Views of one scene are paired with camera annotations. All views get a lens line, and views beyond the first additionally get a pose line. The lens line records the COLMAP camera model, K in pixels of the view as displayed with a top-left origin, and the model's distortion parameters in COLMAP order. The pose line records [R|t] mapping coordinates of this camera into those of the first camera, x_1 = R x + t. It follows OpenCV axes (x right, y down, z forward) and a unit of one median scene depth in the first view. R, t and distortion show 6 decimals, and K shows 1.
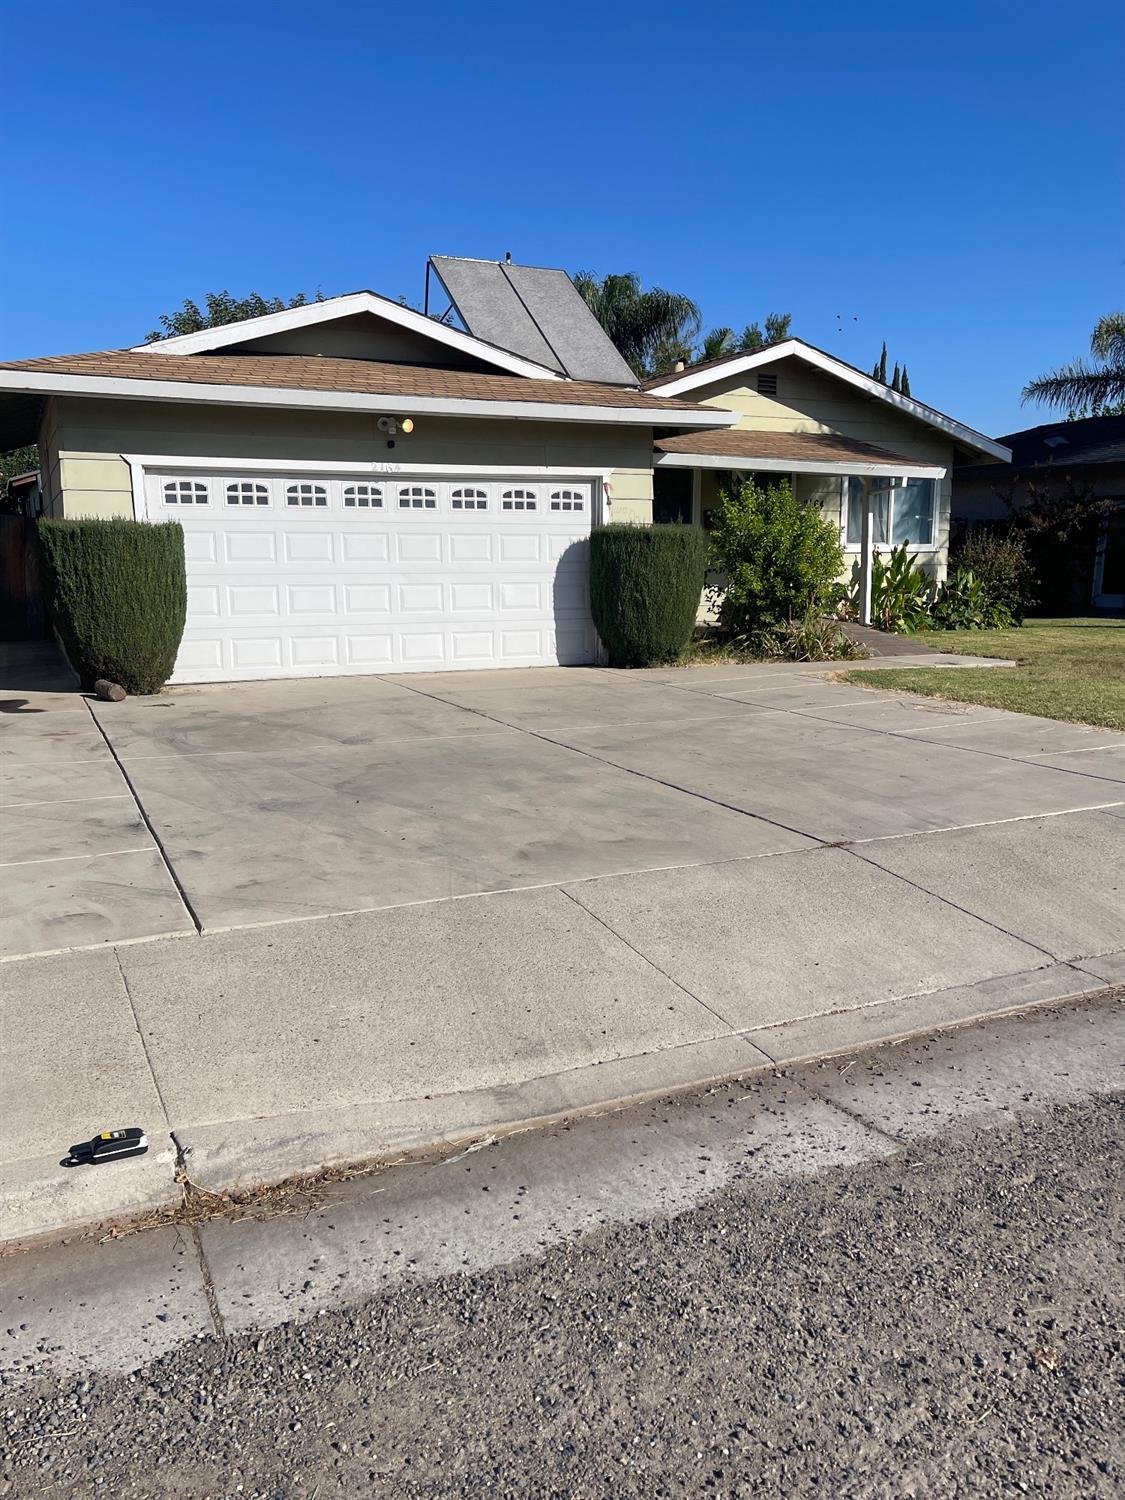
lens RADIAL K [[1140.1, 0, 565.1], [0, 1140.1, 750.3], [0, 0, 1]] dist [0.052093, -0.005615]
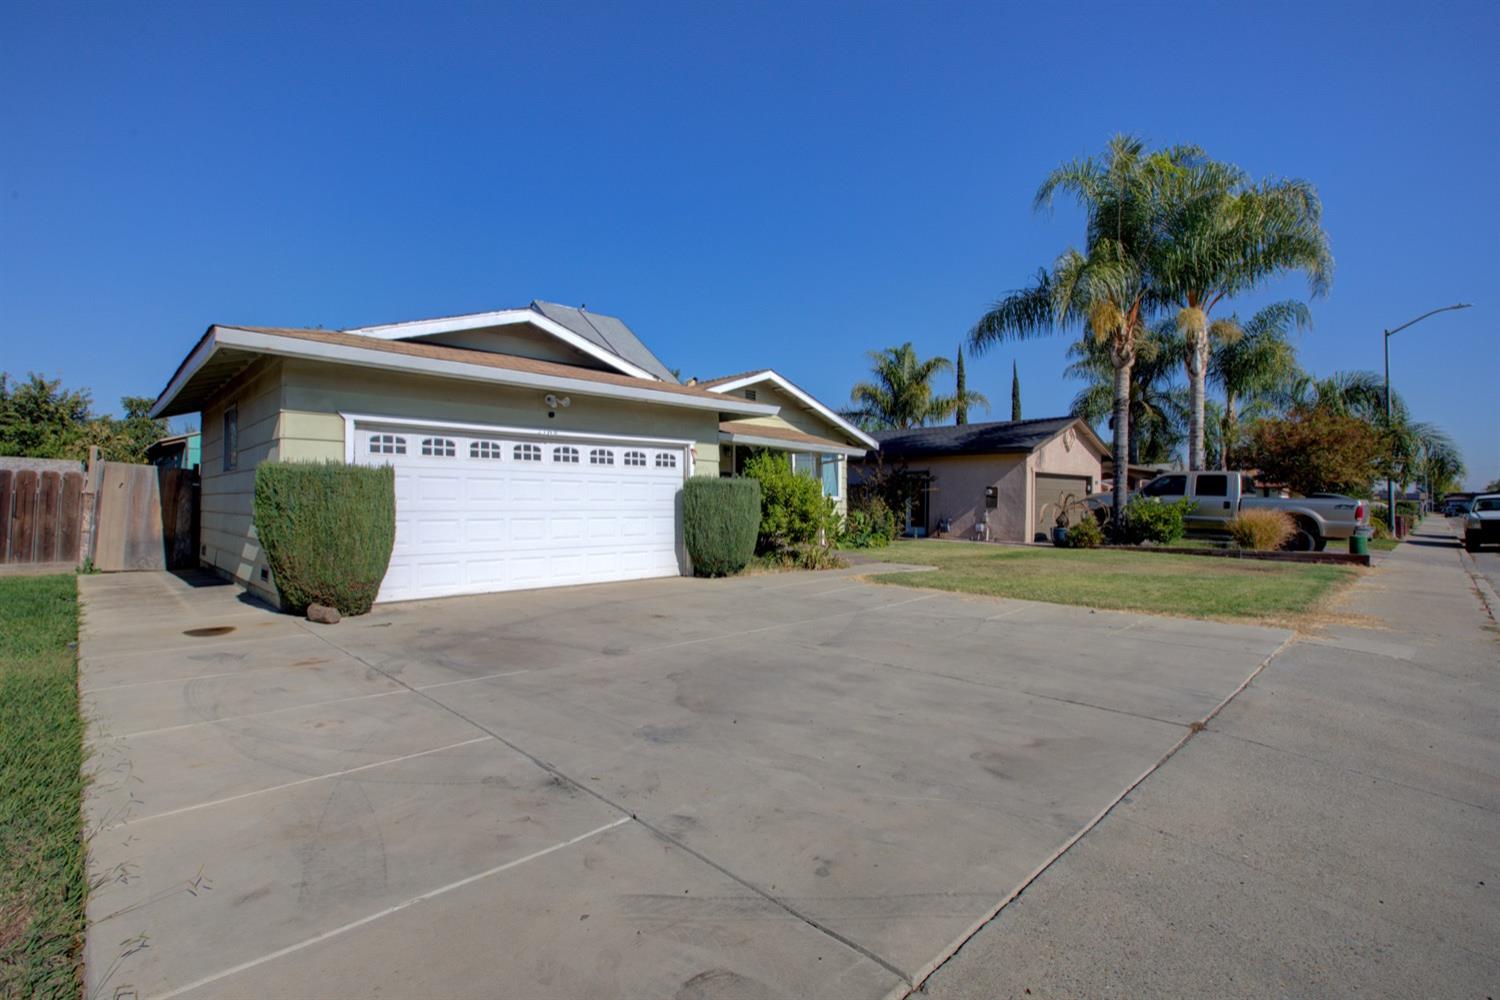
lens RADIAL K [[682.1, 0, 753.2], [0, 682.1, 502.3], [0, 0, 1]] dist [-0.007112, 0.002085]
pose [[0.945116, 0.005627, 0.326688, -0.187481], [0.051331, 0.984879, -0.165466, -0.023473], [-0.322679, 0.173153, 0.930535, 0.202679]]
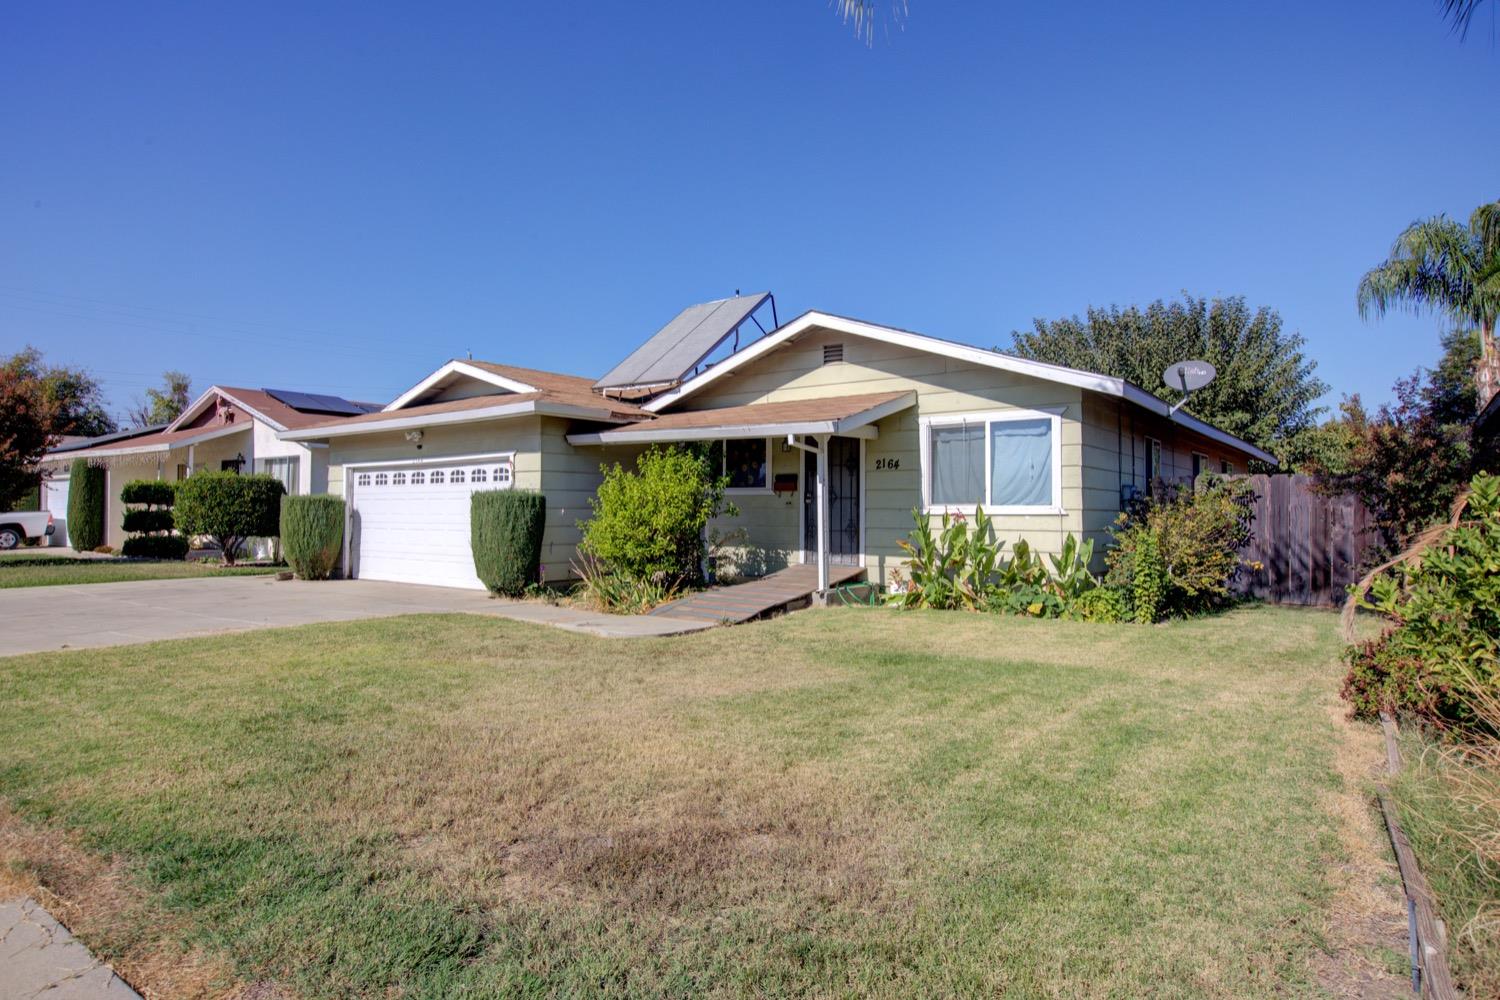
lens RADIAL K [[856.6, 0, 755.0], [0, 856.6, 498.0], [0, 0, 1]] dist [-0.000769, -0.000070]
pose [[0.472327, -0.010438, -0.881362, 1.174268], [-0.154257, 0.983519, -0.094314, -0.150913], [0.867820, 0.180503, 0.462933, 0.856495]]
